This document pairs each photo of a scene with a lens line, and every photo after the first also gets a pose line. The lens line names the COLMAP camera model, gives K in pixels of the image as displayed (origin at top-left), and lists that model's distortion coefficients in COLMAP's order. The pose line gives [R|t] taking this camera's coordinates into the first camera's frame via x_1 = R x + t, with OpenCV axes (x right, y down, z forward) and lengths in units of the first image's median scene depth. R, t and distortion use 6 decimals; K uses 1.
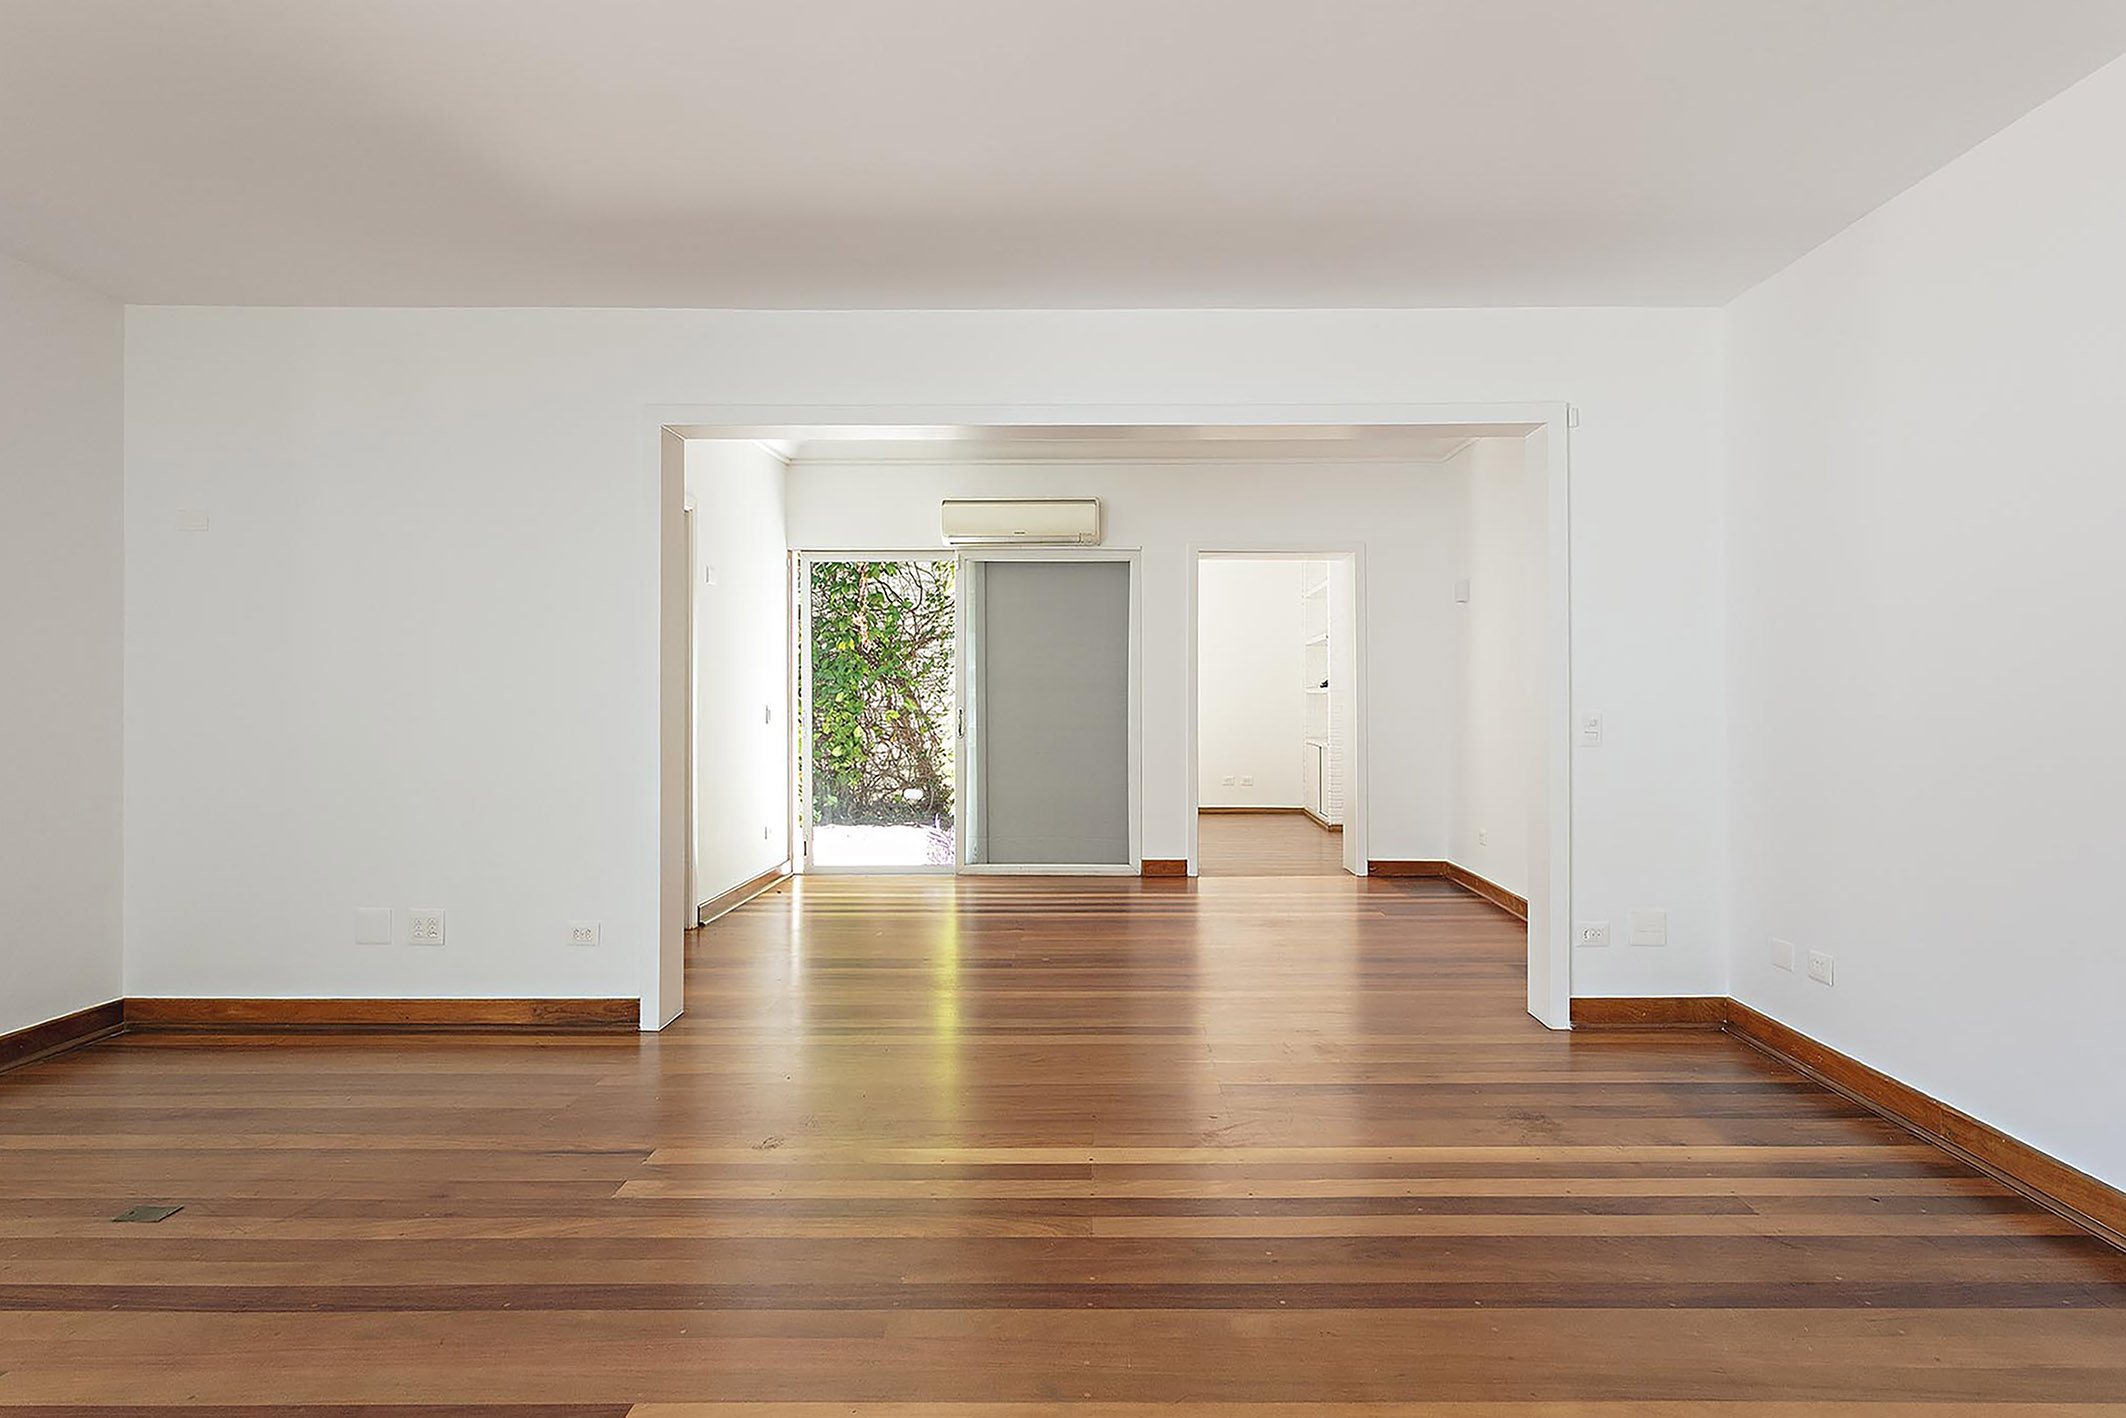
lens RADIAL K [[1114.9, 0, 1132.0], [0, 1114.9, 685.7], [0, 0, 1]] dist [0.001083, 0.000153]
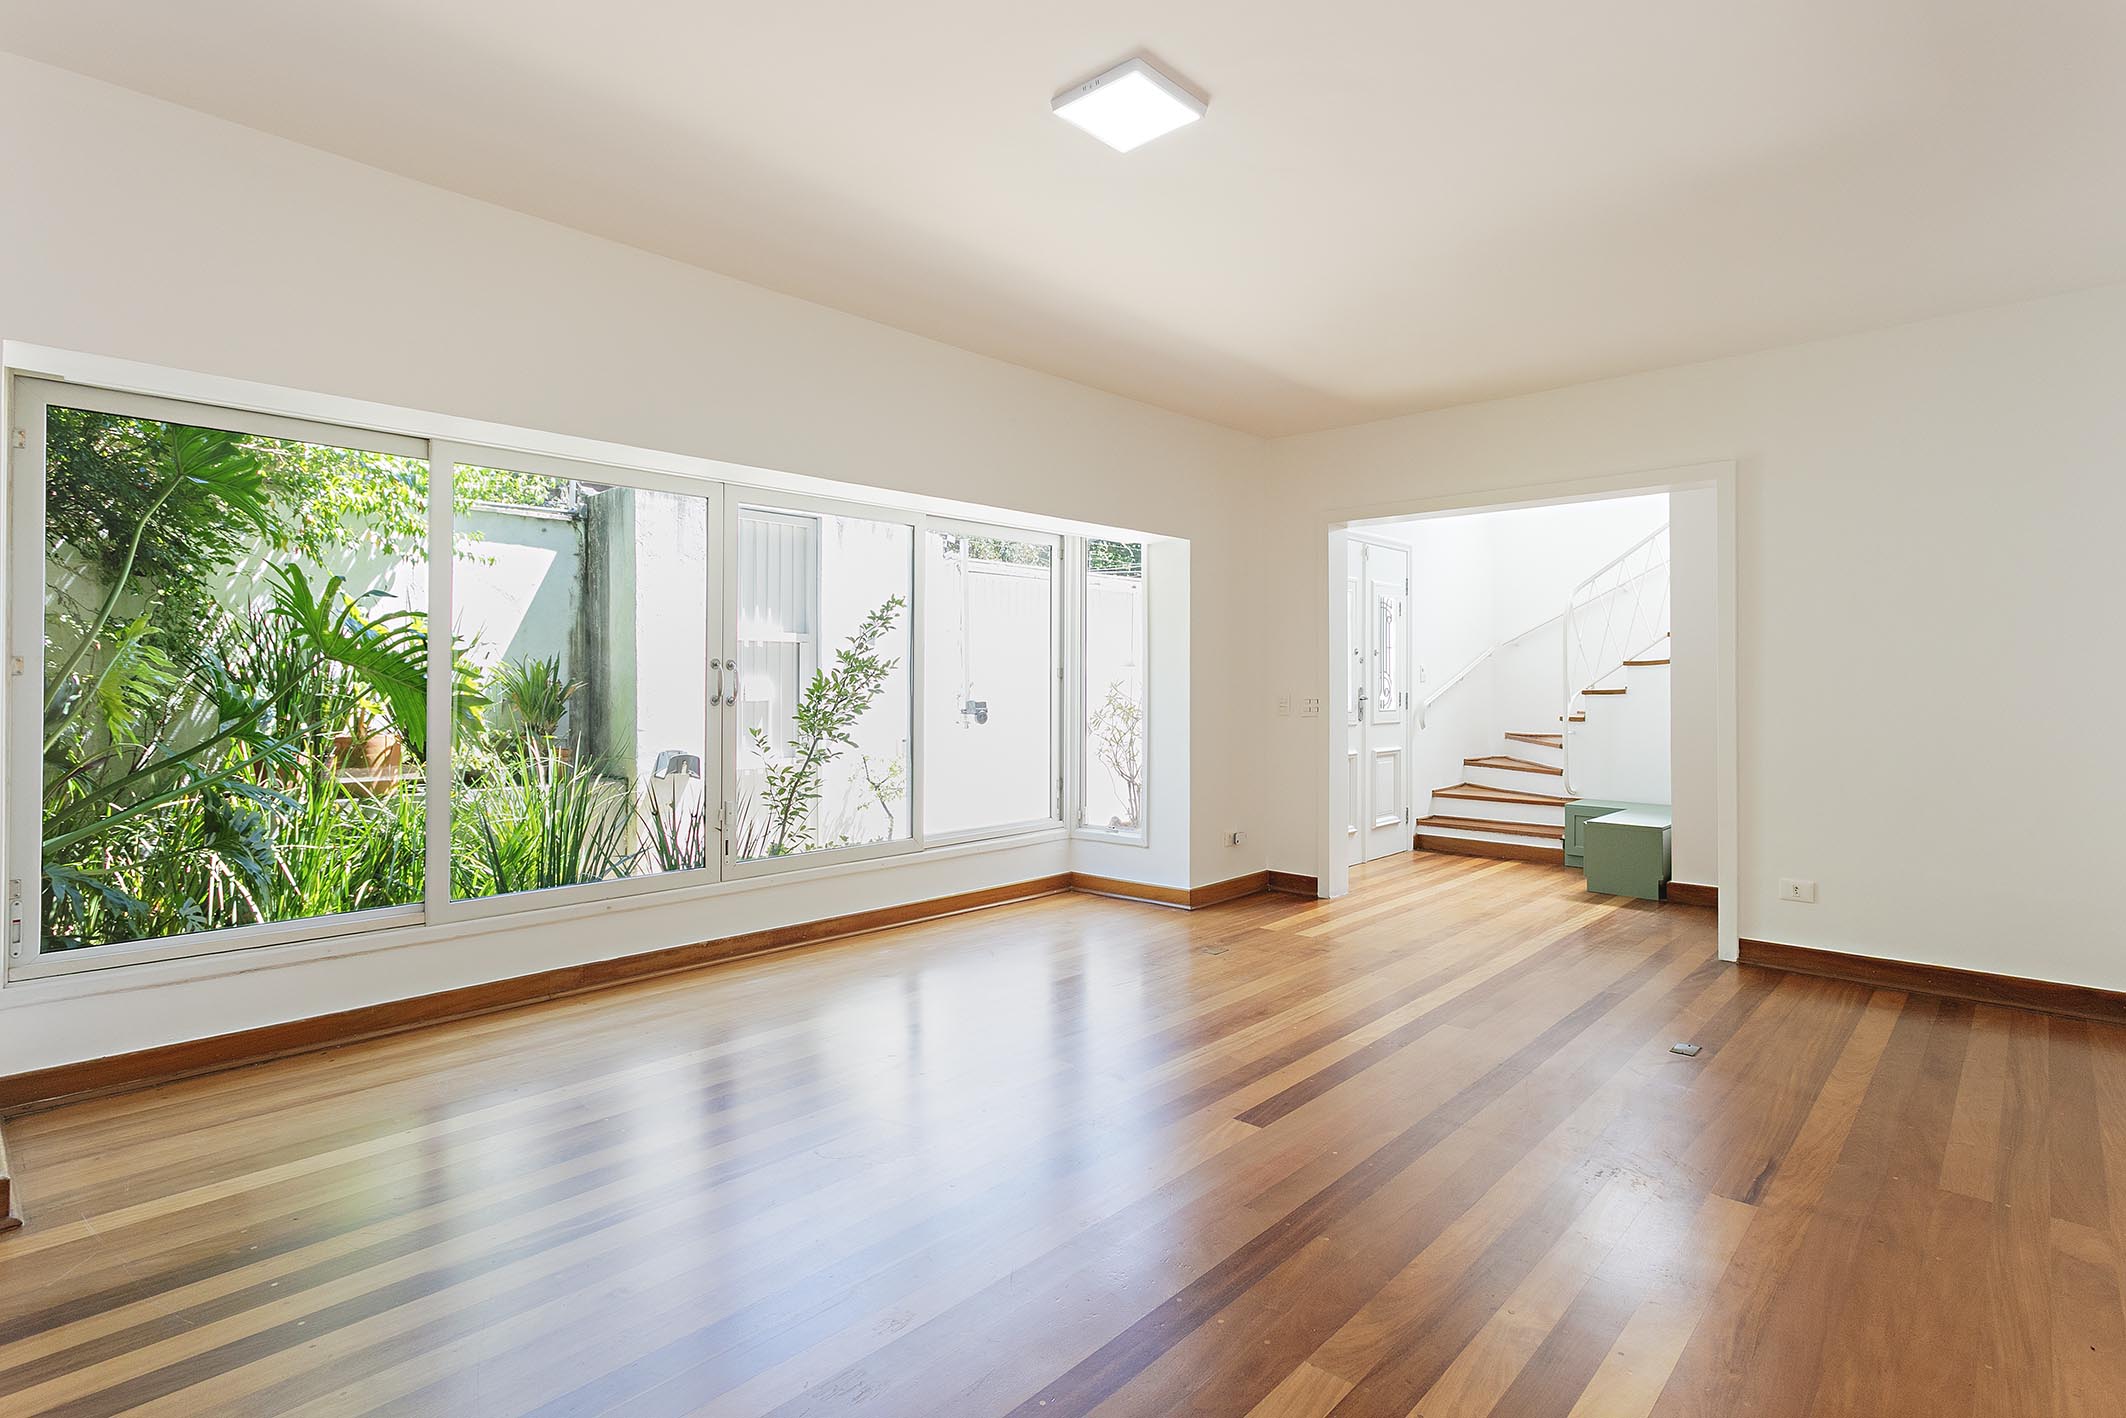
lens RADIAL K [[1032.7, 0, 1063.8], [0, 1032.7, 675.5], [0, 0, 1]] dist [0.001129, 0.000721]
pose [[-0.687273, -0.002615, -0.726394, 0.532558], [0.004155, 0.999963, -0.007531, 0.010546], [0.726387, -0.008194, -0.687237, 1.191158]]
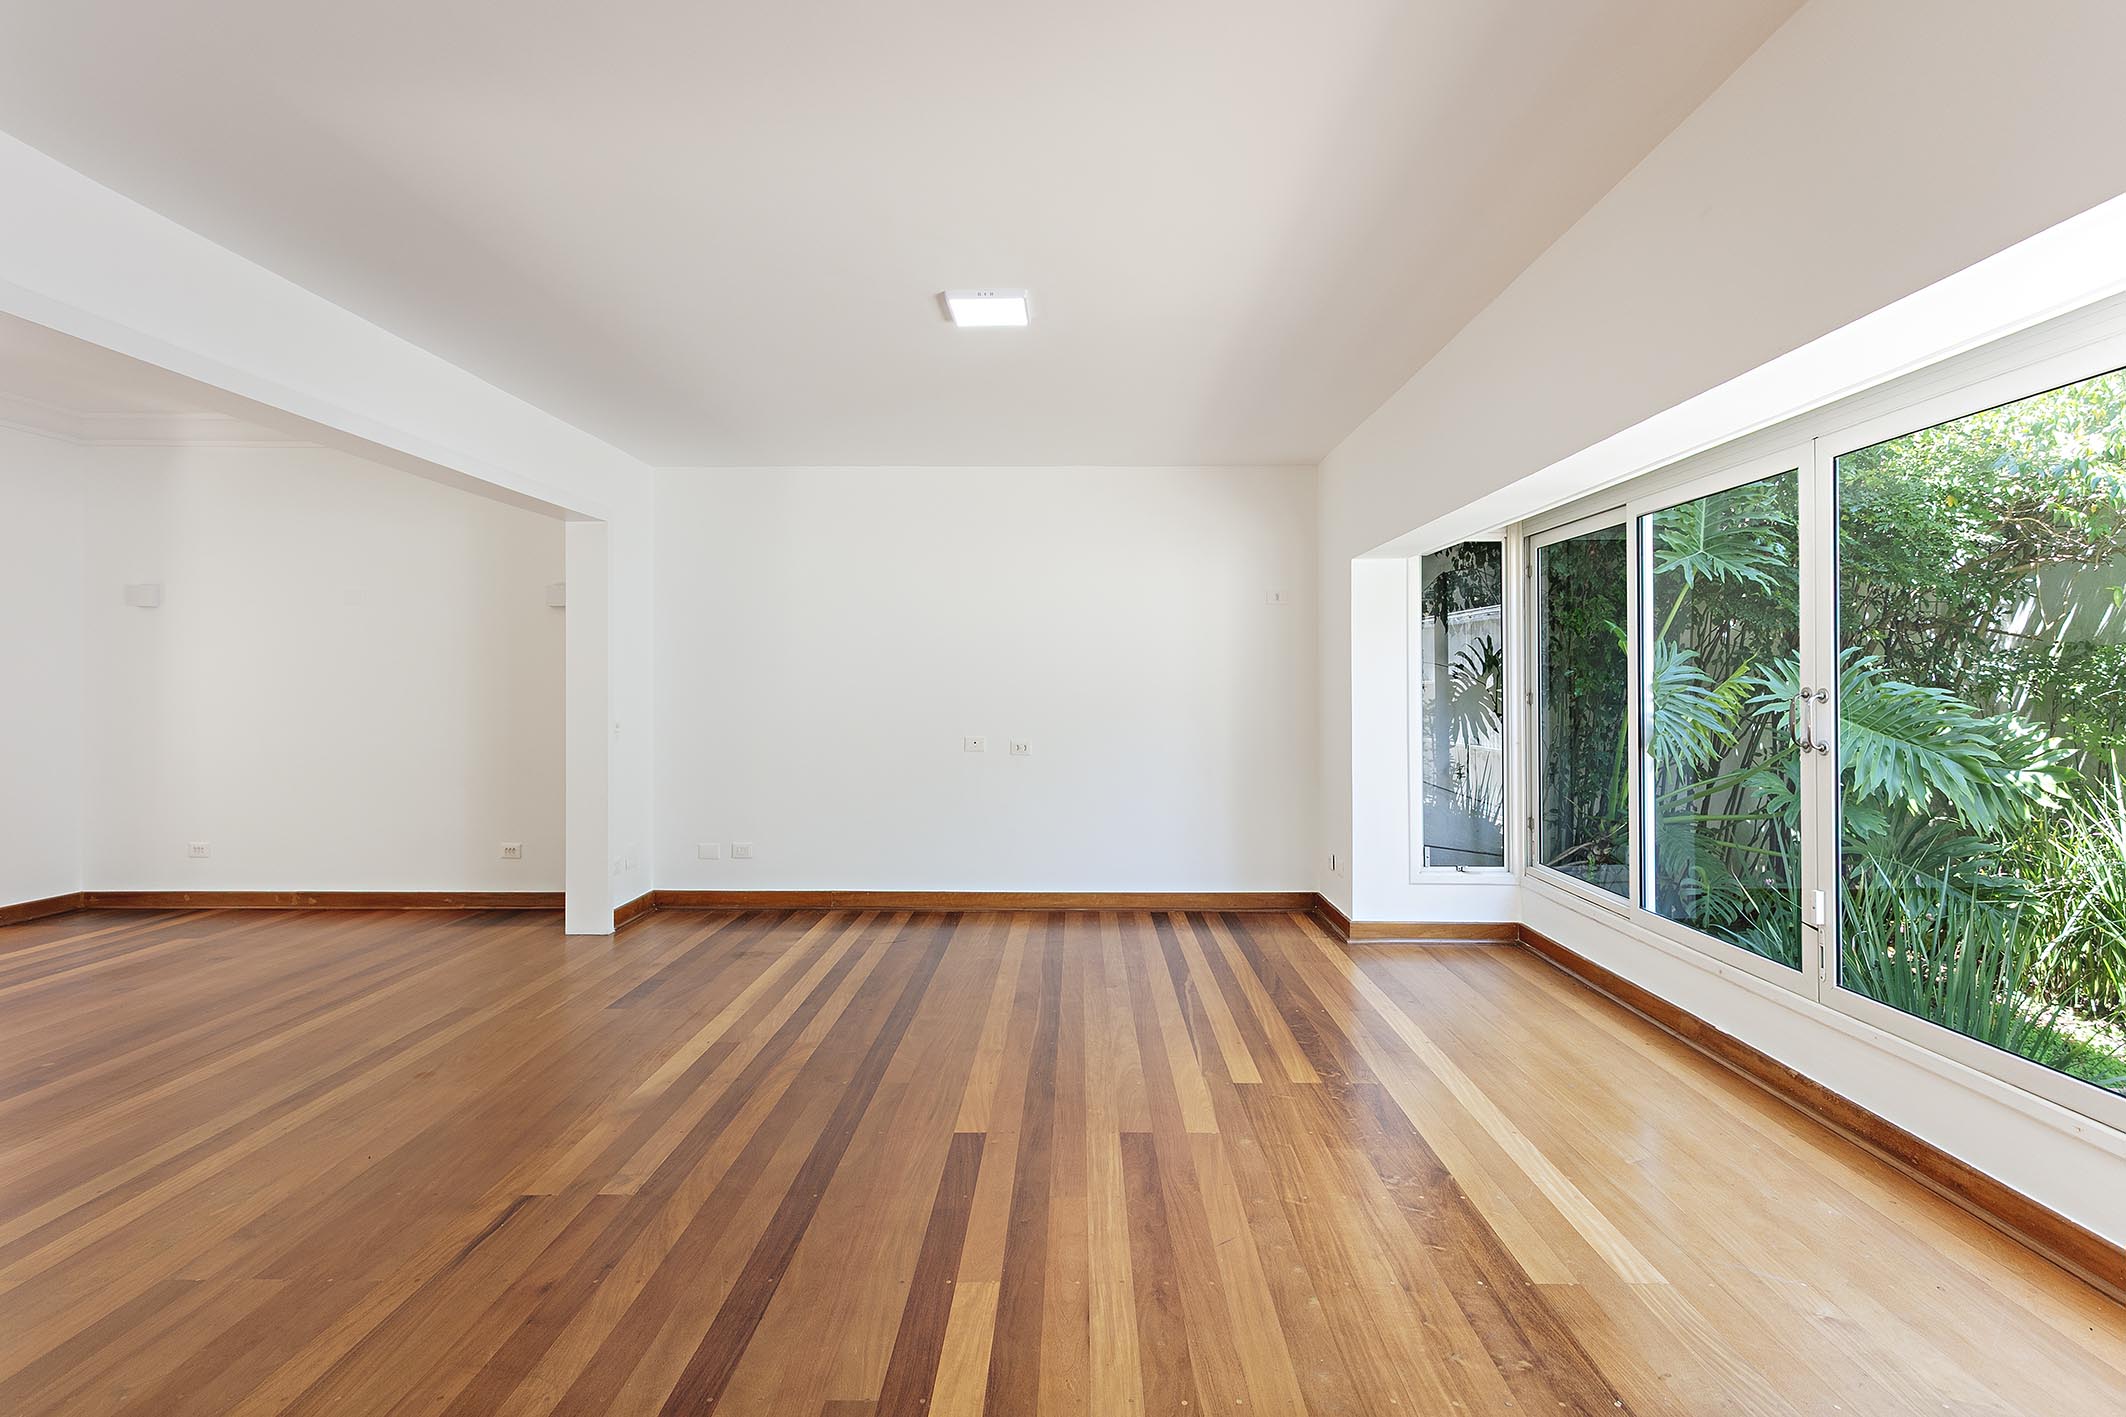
lens RADIAL K [[1049.6, 0, 1041.3], [0, 1049.6, 664.1], [0, 0, 1]] dist [0.001921, 0.001370]
pose [[0.033777, 0.023021, 0.999164, -1.355766], [-0.002715, 0.999733, -0.022942, -0.020684], [-0.999426, -0.001938, 0.033830, 0.537238]]
